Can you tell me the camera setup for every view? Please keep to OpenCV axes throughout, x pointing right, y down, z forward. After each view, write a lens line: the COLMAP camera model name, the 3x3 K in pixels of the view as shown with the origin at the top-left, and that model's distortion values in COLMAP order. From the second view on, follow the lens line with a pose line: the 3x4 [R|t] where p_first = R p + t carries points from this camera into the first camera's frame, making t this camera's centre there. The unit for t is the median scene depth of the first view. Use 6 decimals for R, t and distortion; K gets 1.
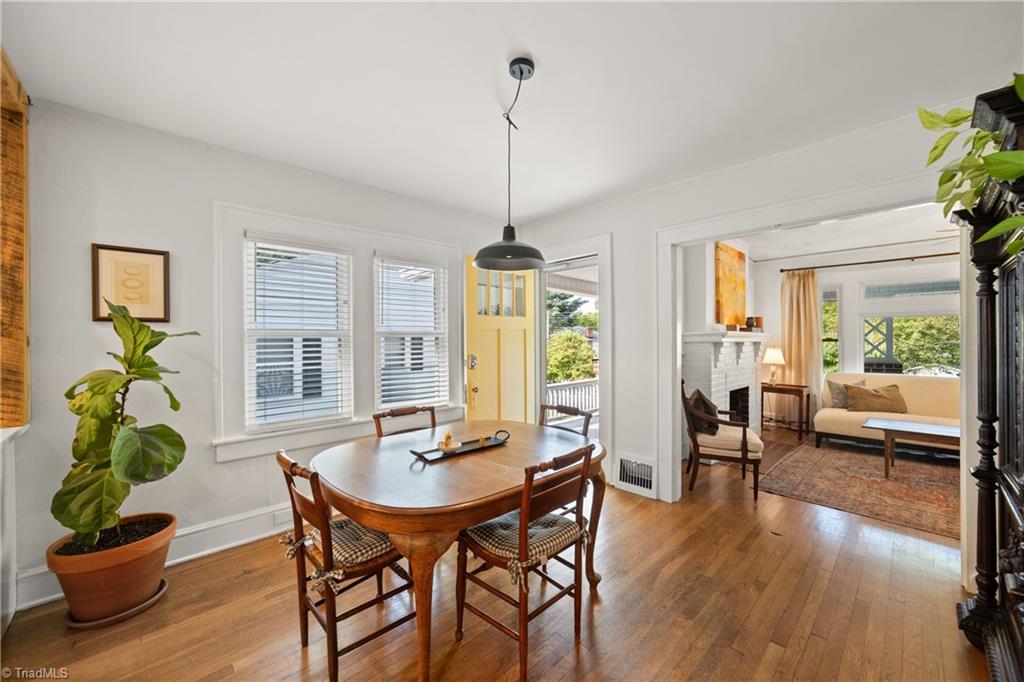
lens RADIAL K [[396.3, 0, 519.2], [0, 396.3, 338.7], [0, 0, 1]] dist [-0.019773, 0.005815]
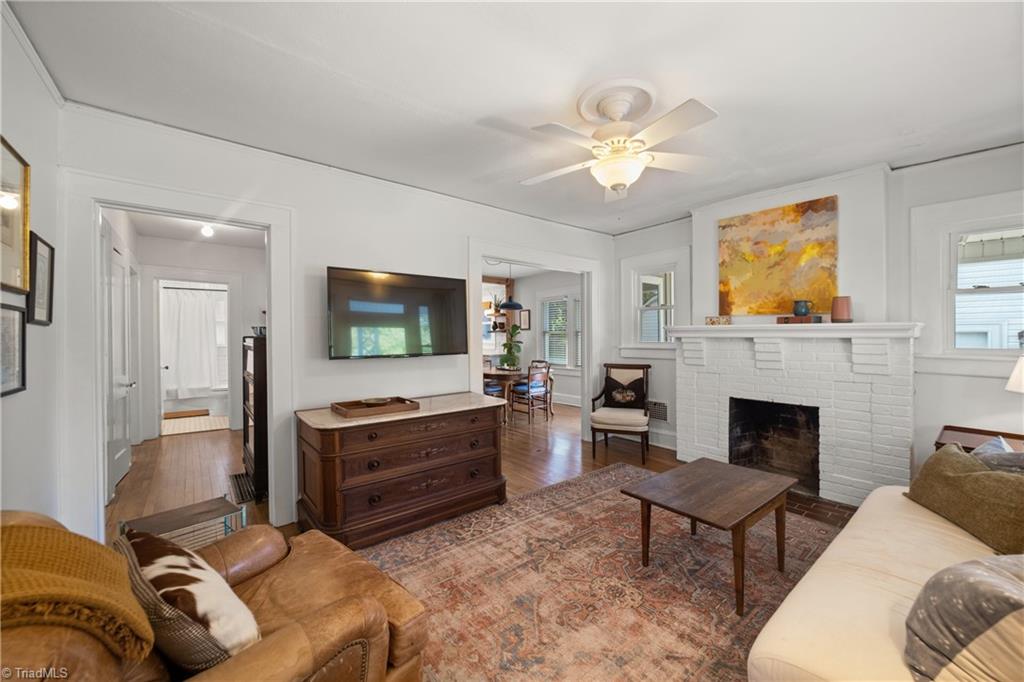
lens RADIAL K [[396.3, 0, 525.1], [0, 396.3, 332.3], [0, 0, 1]] dist [-0.019773, 0.005815]
pose [[-0.071325, -0.003969, -0.997445, 1.508324], [0.006623, 0.999968, -0.004452, -0.001363], [0.997431, -0.006924, -0.071297, 0.683889]]
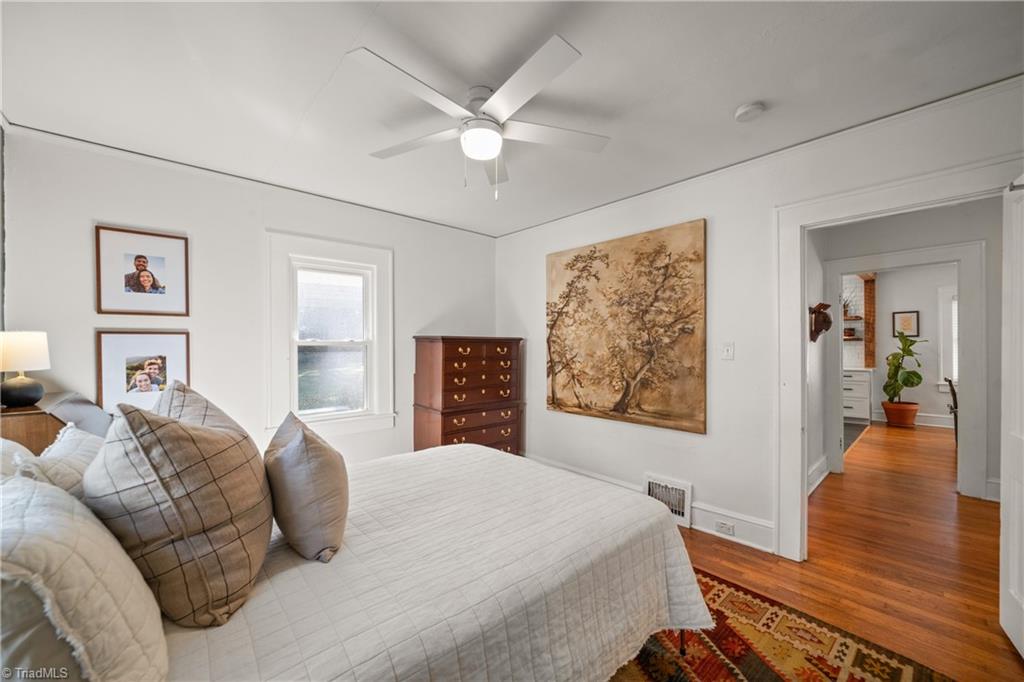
lens RADIAL K [[396.3, 0, 519.0], [0, 396.3, 346.9], [0, 0, 1]] dist [-0.019773, 0.005815]
pose [[-0.022099, 0.003667, -0.999749, 1.068197], [0.007590, 0.999965, 0.003500, -0.000799], [0.999727, -0.007511, -0.022126, -0.977198]]
